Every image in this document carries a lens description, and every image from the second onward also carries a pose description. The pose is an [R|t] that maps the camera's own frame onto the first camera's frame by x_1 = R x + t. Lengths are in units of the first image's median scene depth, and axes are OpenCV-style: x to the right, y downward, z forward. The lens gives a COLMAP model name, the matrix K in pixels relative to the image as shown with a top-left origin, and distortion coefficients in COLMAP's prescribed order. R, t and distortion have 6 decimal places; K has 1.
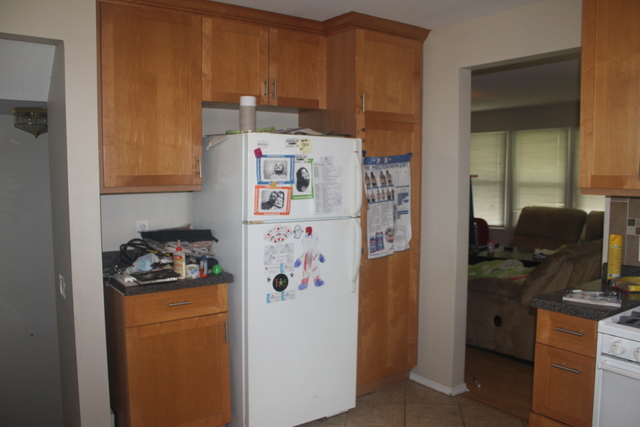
lens RADIAL K [[529.5, 0, 320.0], [0, 529.5, 213.5], [0, 0, 1]] dist [-0.176829, 0.159852]
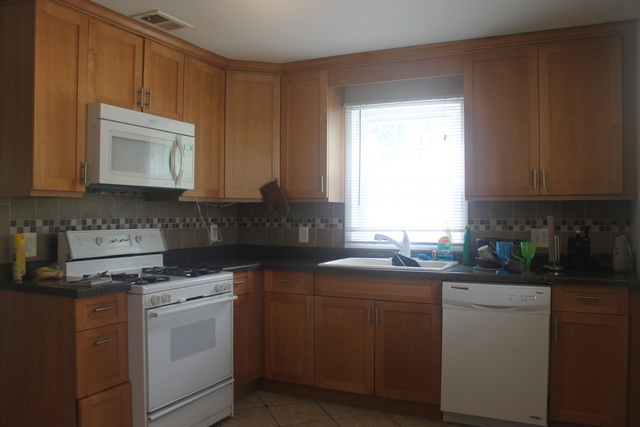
lens RADIAL K [[529.5, 0, 320.0], [0, 529.5, 213.5], [0, 0, 1]] dist [-0.176829, 0.159852]
pose [[-0.478941, -0.002095, 0.877845, -0.520413], [0.066842, 0.997007, 0.038847, -0.001642], [-0.875299, 0.077282, -0.477367, 0.728146]]
